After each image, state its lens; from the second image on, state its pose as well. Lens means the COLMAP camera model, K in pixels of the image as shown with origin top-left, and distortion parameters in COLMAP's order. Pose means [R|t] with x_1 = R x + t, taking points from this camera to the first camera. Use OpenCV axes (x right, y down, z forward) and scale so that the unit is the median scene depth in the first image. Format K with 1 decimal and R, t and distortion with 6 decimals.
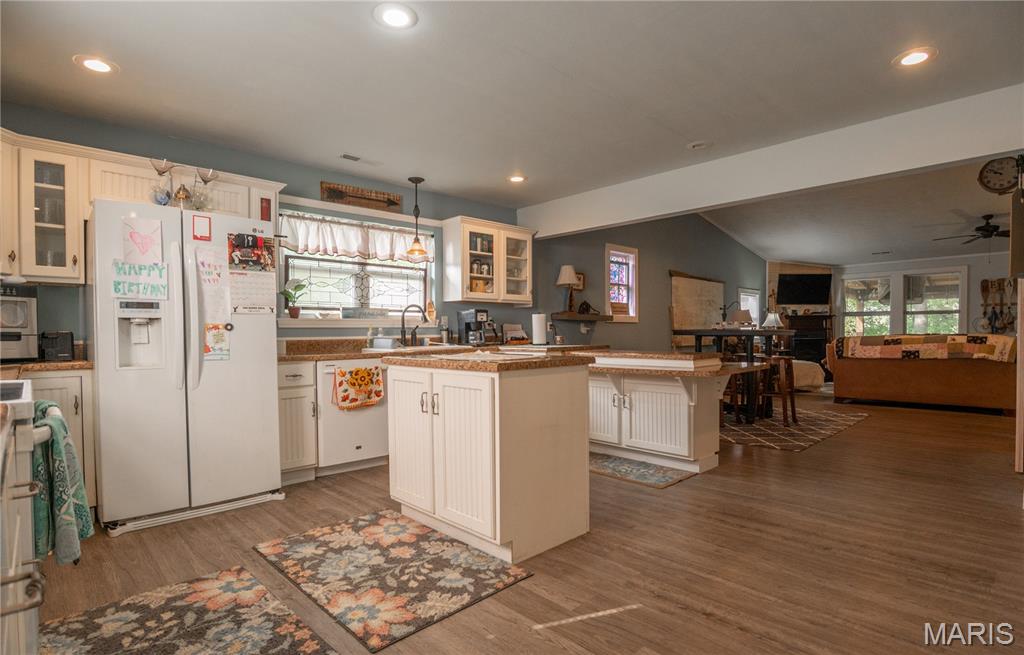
lens RADIAL K [[520.1, 0, 513.8], [0, 520.1, 342.5], [0, 0, 1]] dist [-0.024046, 0.002942]
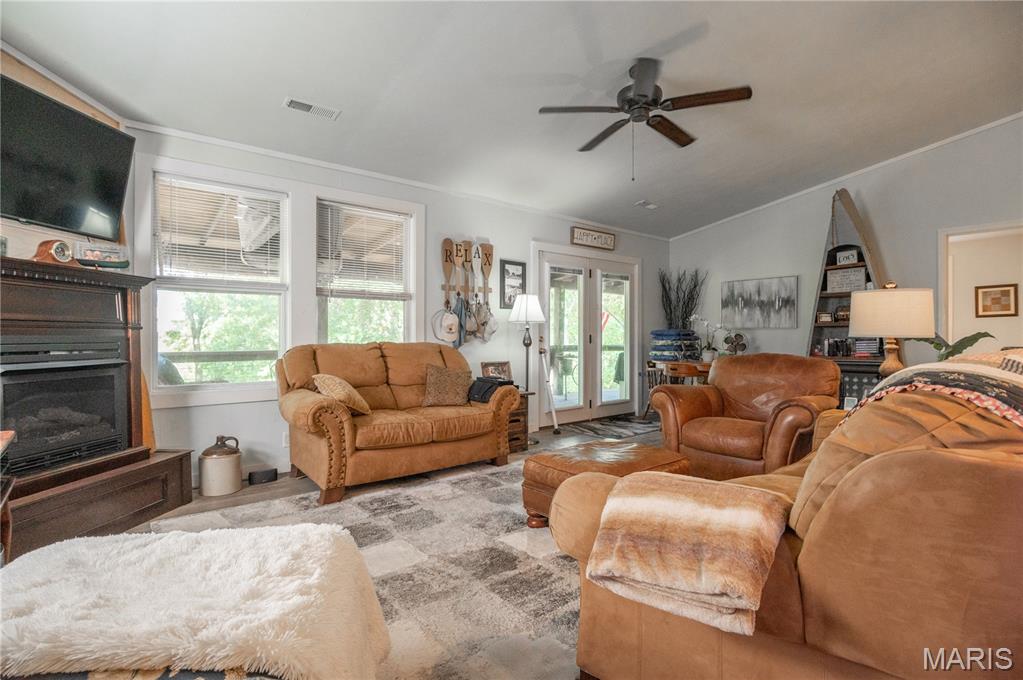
lens RADIAL K [[501.1, 0, 507.2], [0, 501.1, 340.3], [0, 0, 1]] dist [-0.019631, -0.000844]
pose [[0.079435, 0.000668, 0.996840, 0.419747], [0.015938, 0.999871, -0.001940, -0.017217], [-0.996713, 0.016042, 0.079414, 0.910773]]
